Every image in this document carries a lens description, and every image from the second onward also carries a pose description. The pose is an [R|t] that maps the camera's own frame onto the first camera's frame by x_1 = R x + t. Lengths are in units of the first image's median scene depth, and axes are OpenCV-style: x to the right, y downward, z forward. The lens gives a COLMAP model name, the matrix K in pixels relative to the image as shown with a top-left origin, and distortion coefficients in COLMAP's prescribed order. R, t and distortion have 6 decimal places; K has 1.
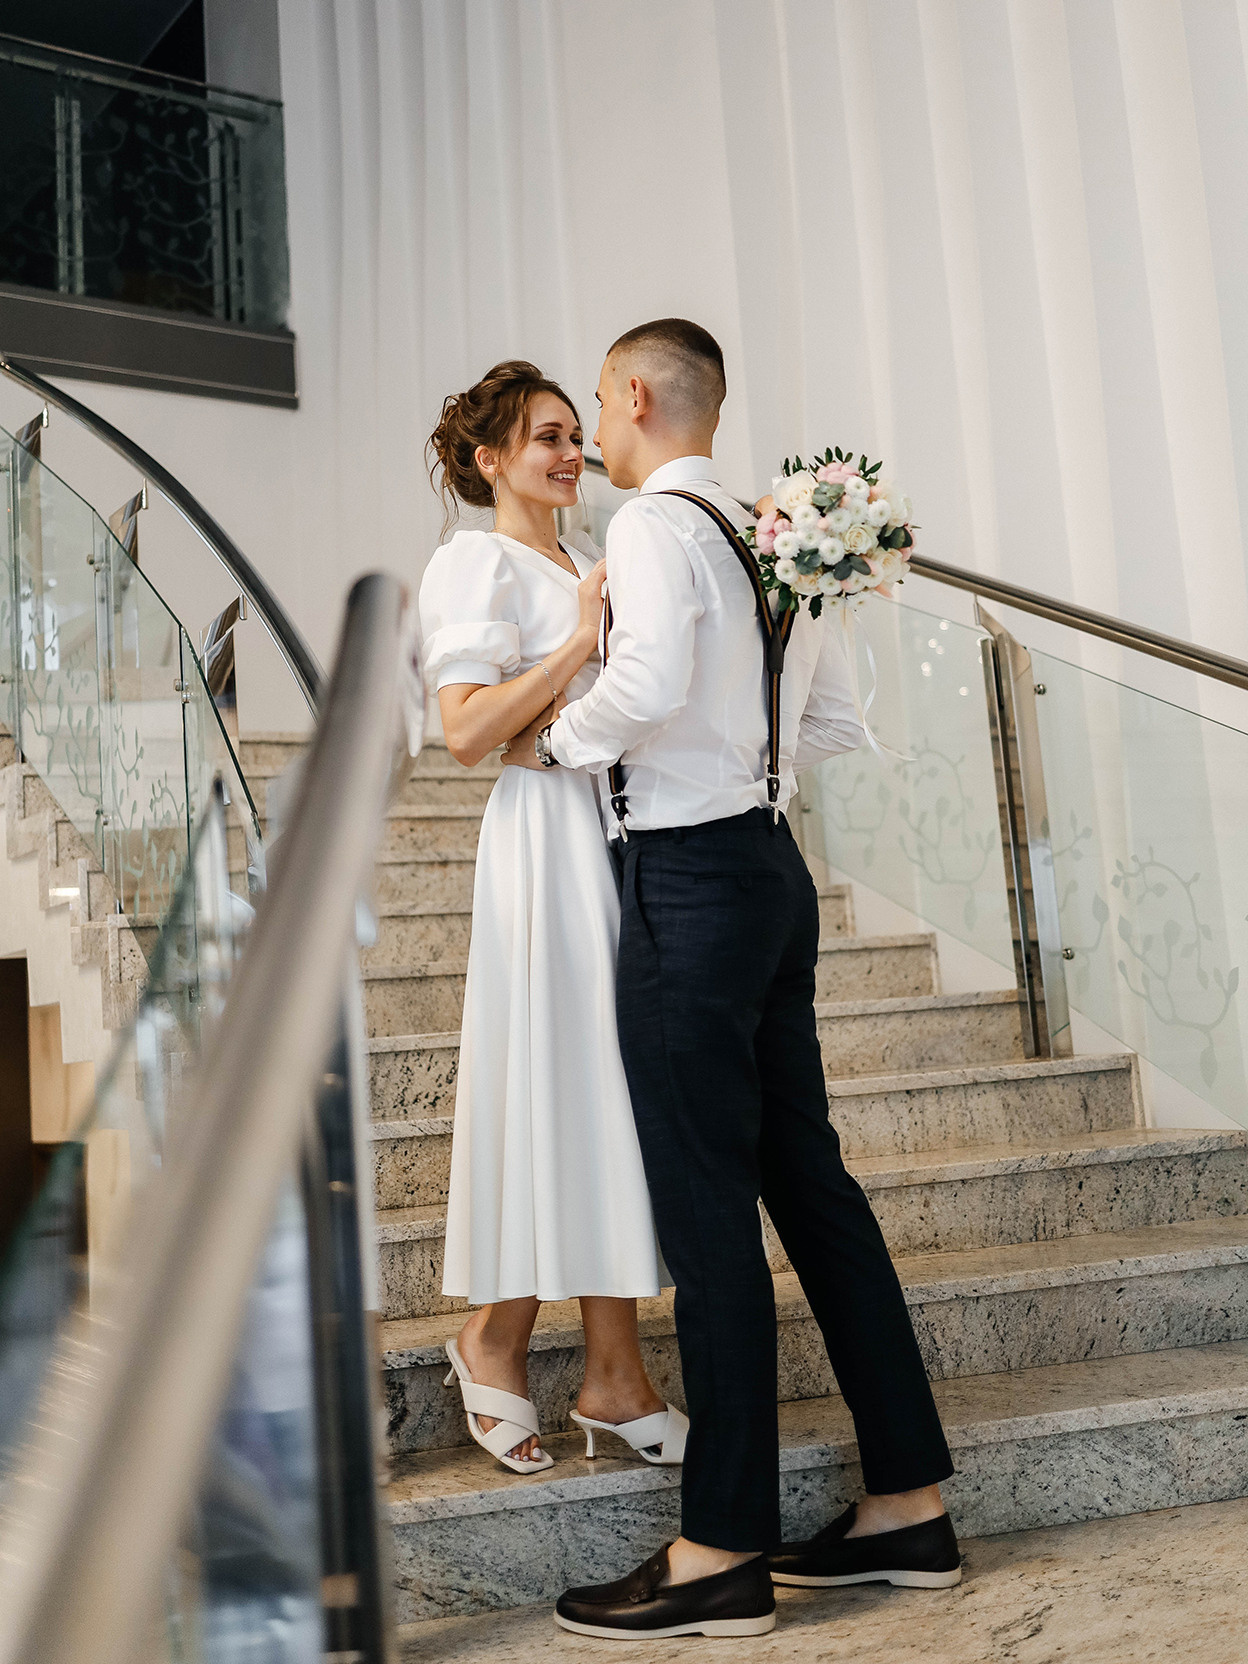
lens RADIAL K [[1912.5, 0, 627.3], [0, 1912.5, 732.2], [0, 0, 1]] dist [-0.011043, 0.042393]
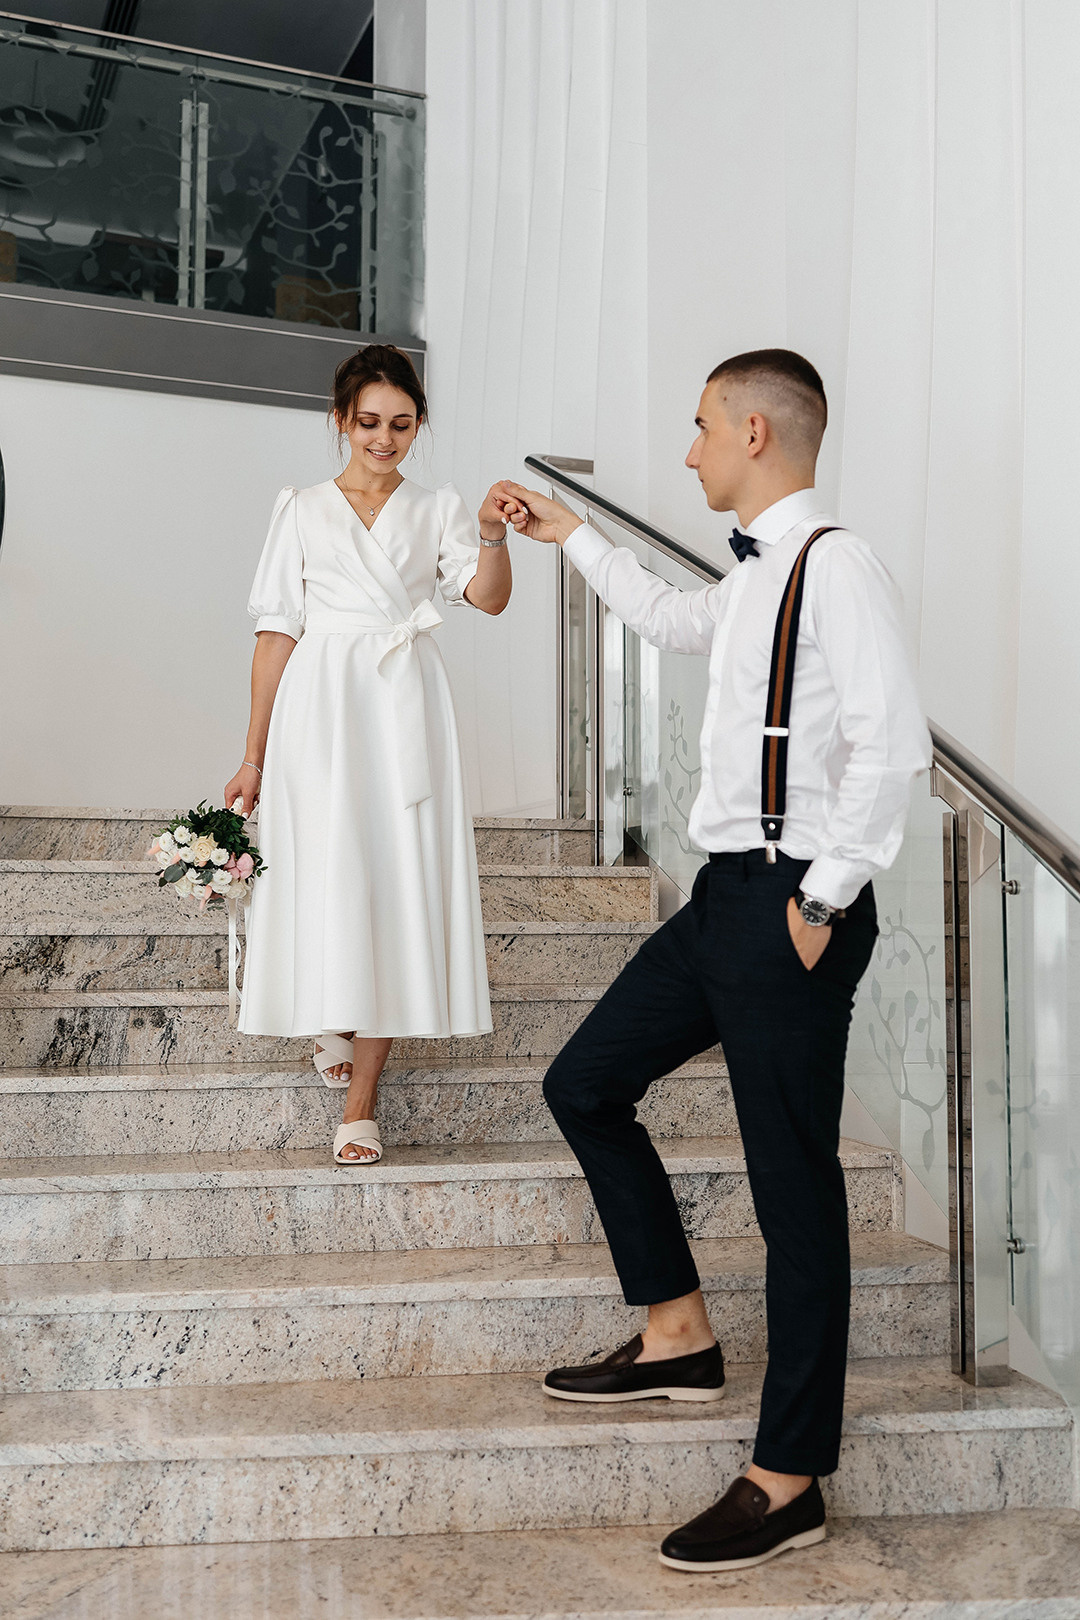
lens RADIAL K [[1712.1, 0, 547.4], [0, 1712.1, 806.6], [0, 0, 1]] dist [-0.003654, 0.013978]
pose [[0.969308, 0.056285, -0.239322, 0.213633], [-0.035014, 0.995123, 0.092222, -0.118105], [0.243345, -0.081012, 0.966551, 0.333995]]
